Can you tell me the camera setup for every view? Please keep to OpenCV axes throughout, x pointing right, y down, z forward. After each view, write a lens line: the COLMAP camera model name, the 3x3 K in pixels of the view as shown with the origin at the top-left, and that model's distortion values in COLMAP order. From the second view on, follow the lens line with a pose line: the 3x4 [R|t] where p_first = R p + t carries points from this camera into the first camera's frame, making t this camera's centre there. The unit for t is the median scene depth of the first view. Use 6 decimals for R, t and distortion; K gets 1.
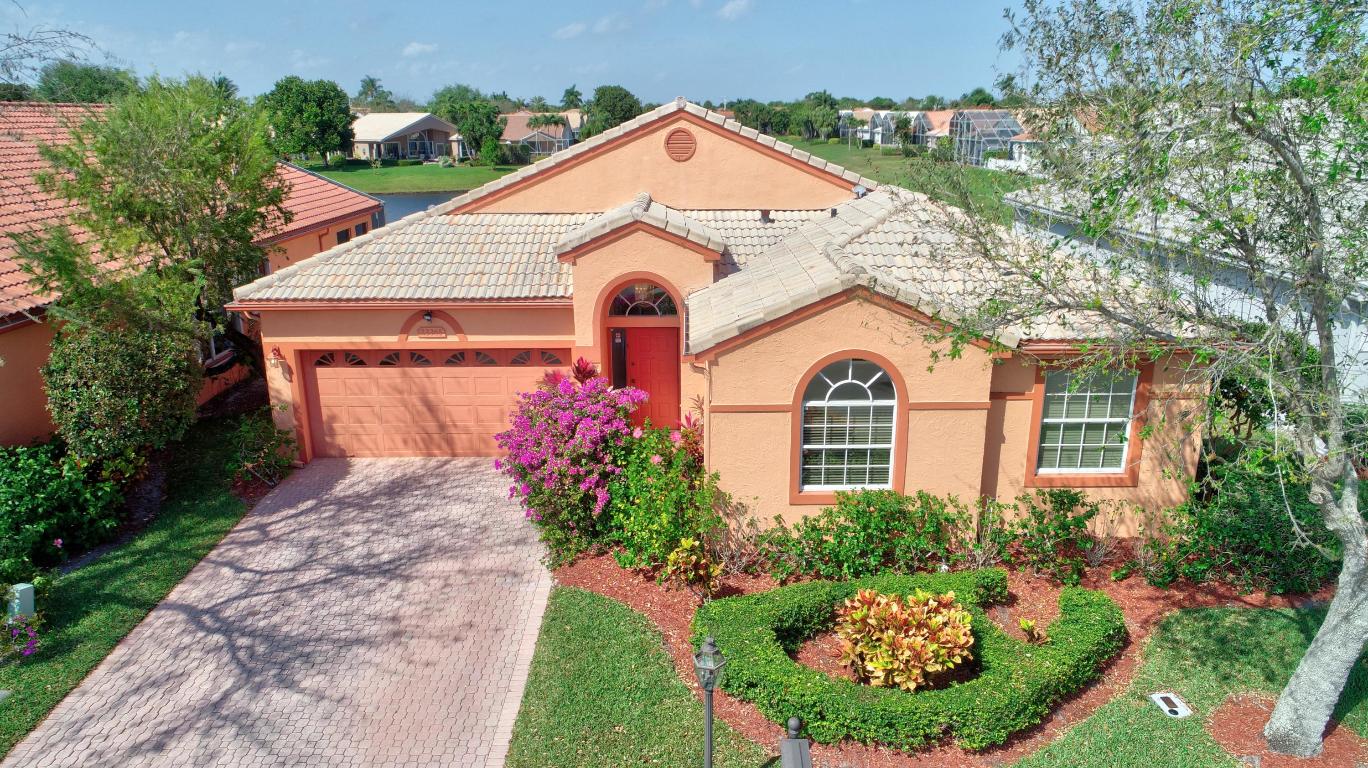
lens RADIAL K [[919.1, 0, 695.5], [0, 919.1, 357.9], [0, 0, 1]] dist [-0.006147, -0.001841]
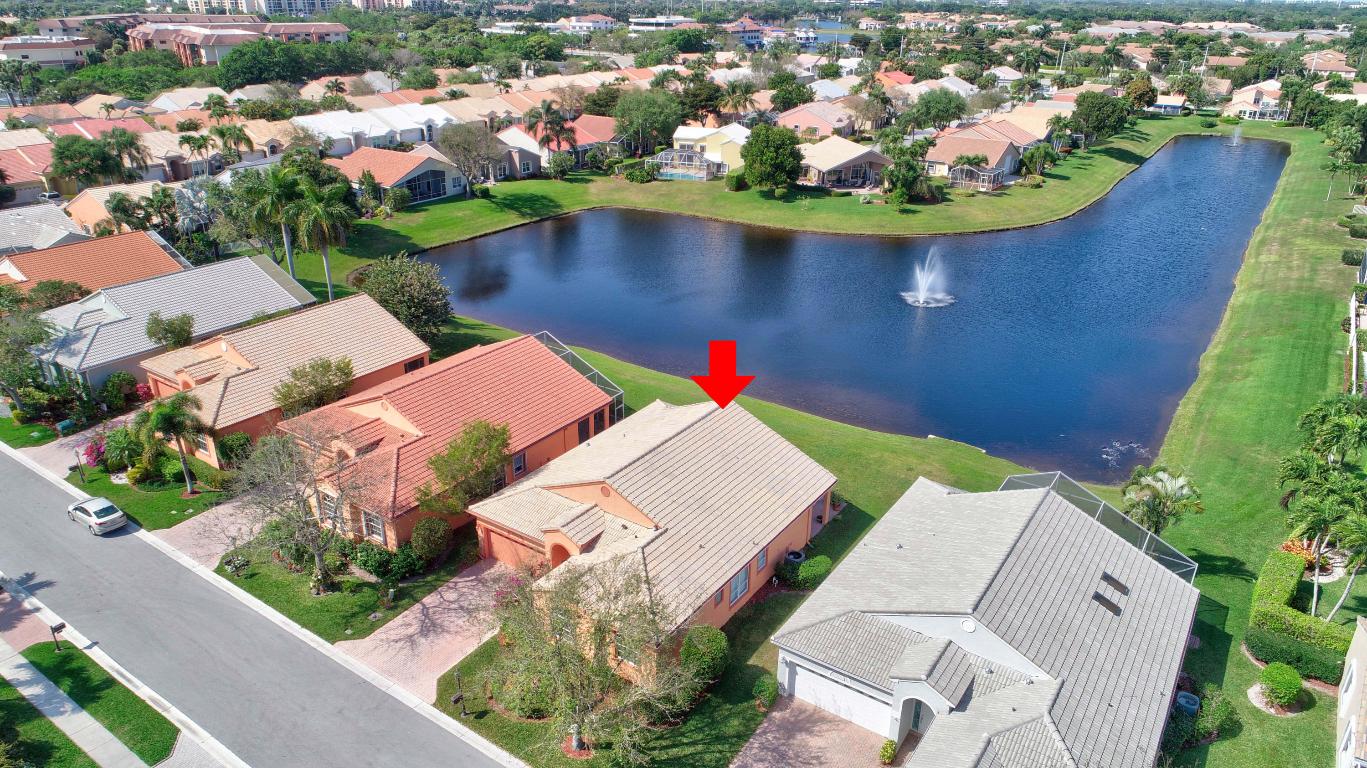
lens RADIAL K [[896.4, 0, 683.5], [0, 896.4, 384.0], [0, 0, 1]] dist [-0.001251, -0.003406]
pose [[0.818951, 0.233678, -0.524131, 1.948635], [-0.158693, 0.969940, 0.184480, -1.388423], [0.551485, -0.067904, 0.831417, -1.378824]]
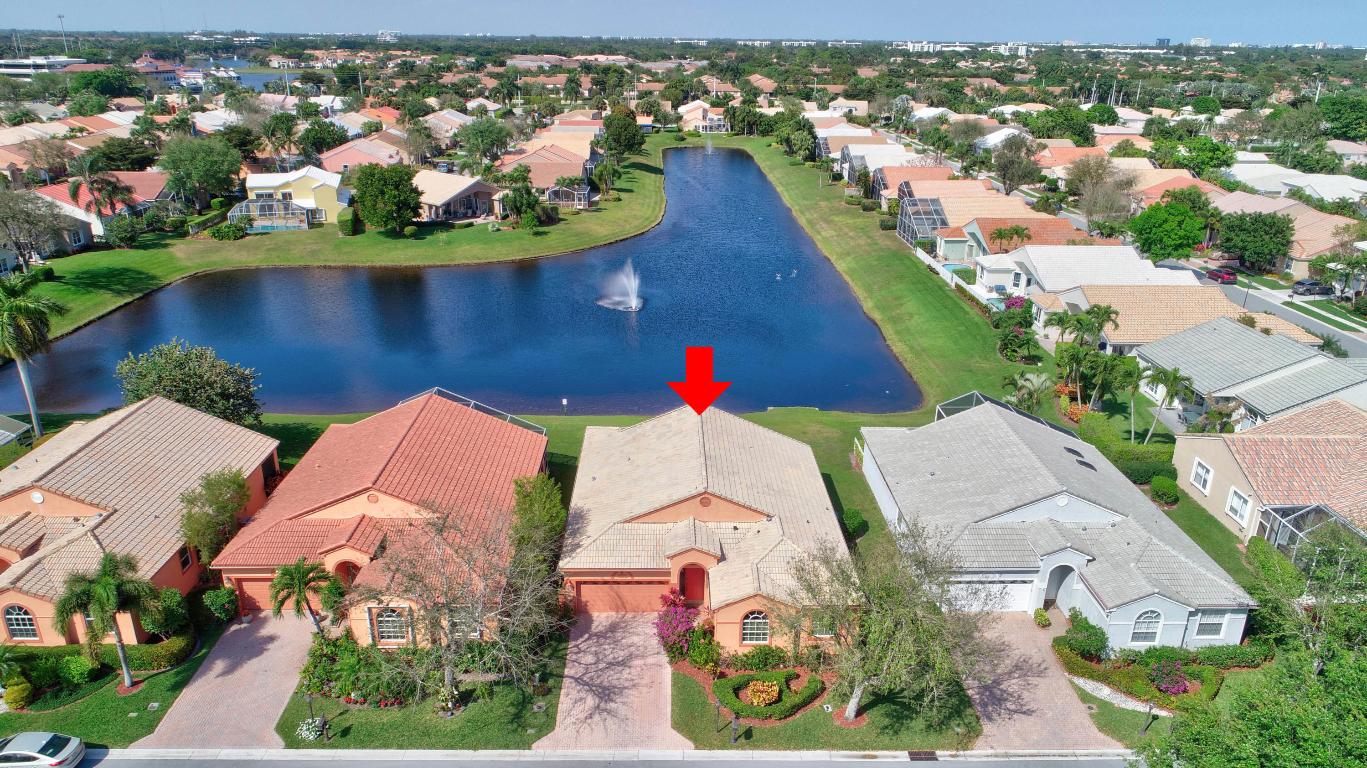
lens RADIAL K [[896.4, 0, 683.5], [0, 896.4, 384.0], [0, 0, 1]] dist [-0.001251, -0.003406]
pose [[0.999973, 0.007174, 0.001862, -0.115197], [-0.007326, 0.994834, 0.101252, -1.121146], [-0.001126, -0.101263, 0.994859, -2.175570]]
